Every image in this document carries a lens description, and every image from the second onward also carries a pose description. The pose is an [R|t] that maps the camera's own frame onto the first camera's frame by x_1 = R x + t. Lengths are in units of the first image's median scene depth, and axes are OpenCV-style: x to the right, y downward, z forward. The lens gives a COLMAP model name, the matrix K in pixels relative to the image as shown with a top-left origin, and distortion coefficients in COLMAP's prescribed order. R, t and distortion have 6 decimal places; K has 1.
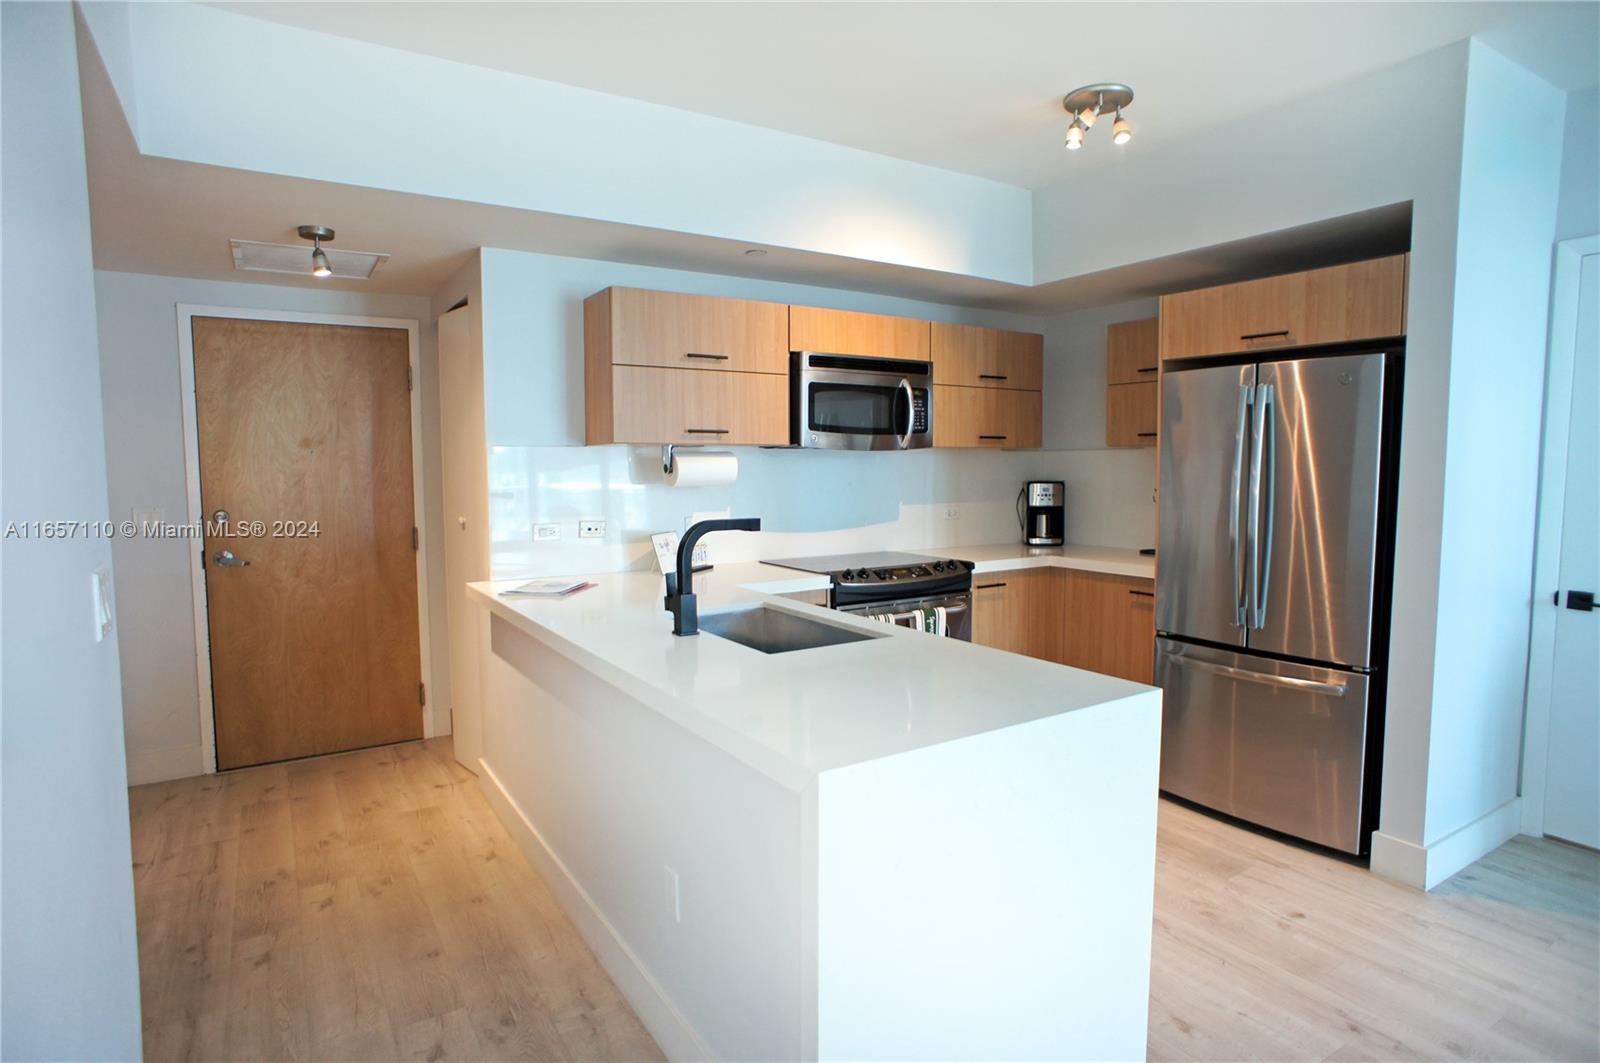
lens RADIAL K [[863.7, 0, 800.0], [0, 863.7, 531.5], [0, 0, 1]] dist [-0.072159, 0.052713]
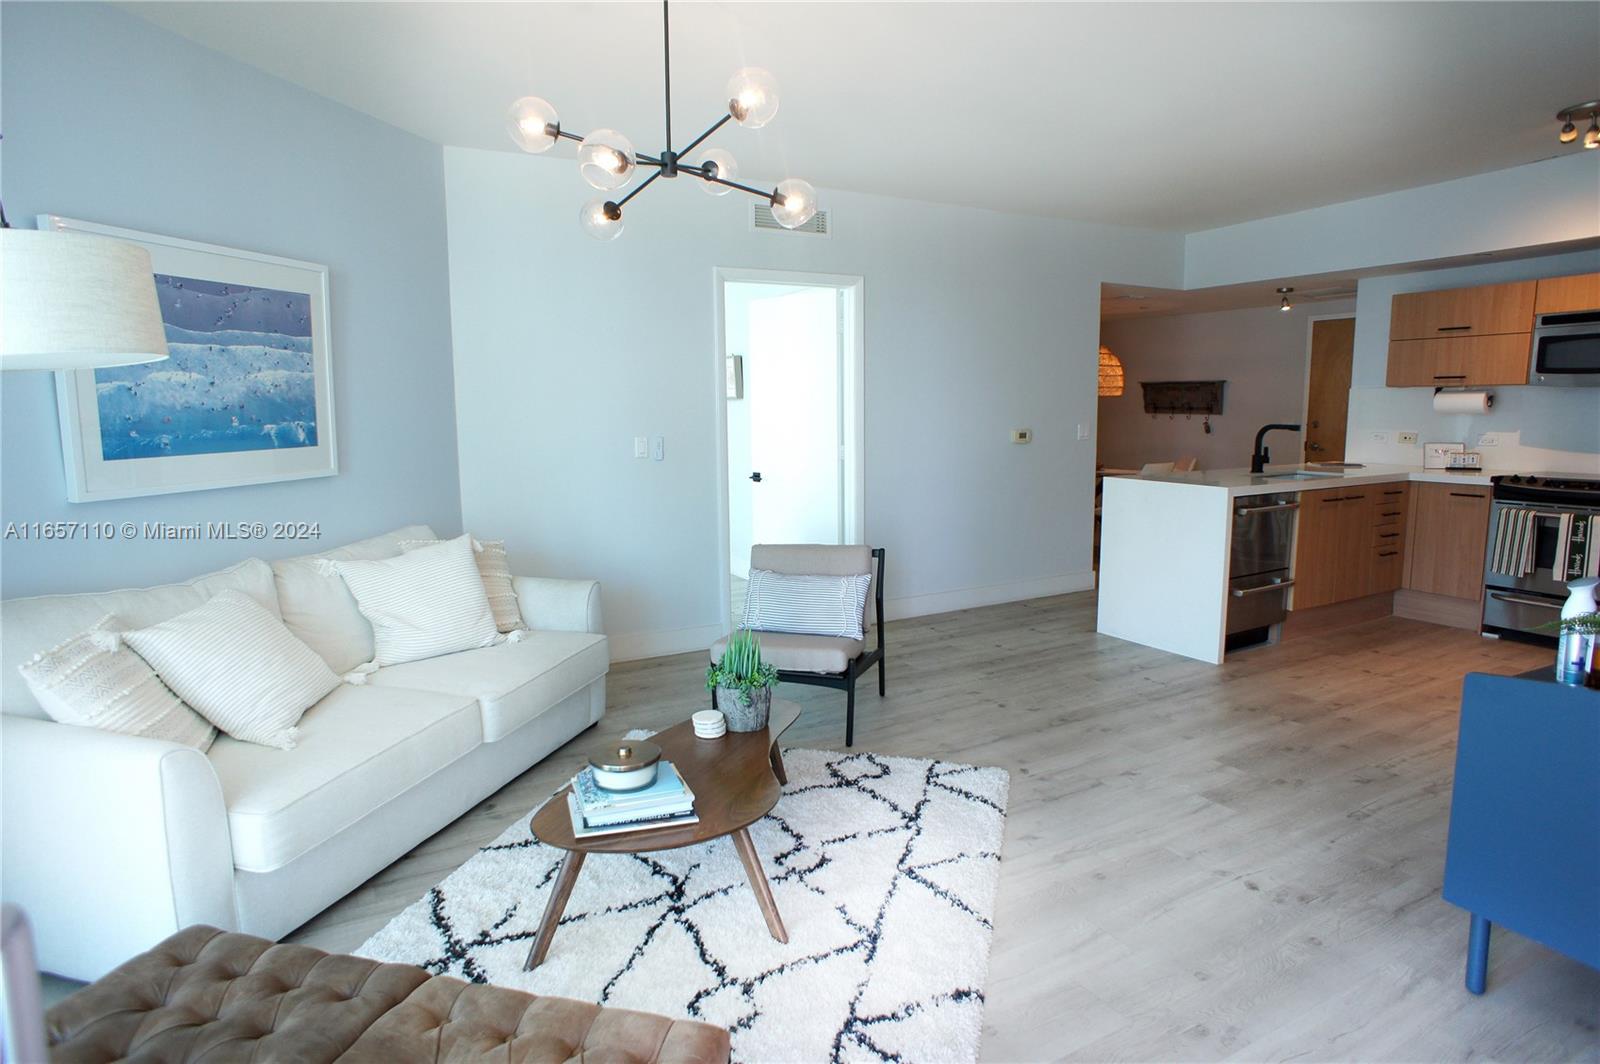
lens RADIAL K [[892.7, 0, 793.2], [0, 892.7, 533.3], [0, 0, 1]] dist [-0.090342, 0.058616]
pose [[-0.065468, 0.150796, -0.986395, 1.467867], [-0.067069, 0.985615, 0.155128, -0.000650], [0.995598, 0.076312, -0.054413, -0.069590]]
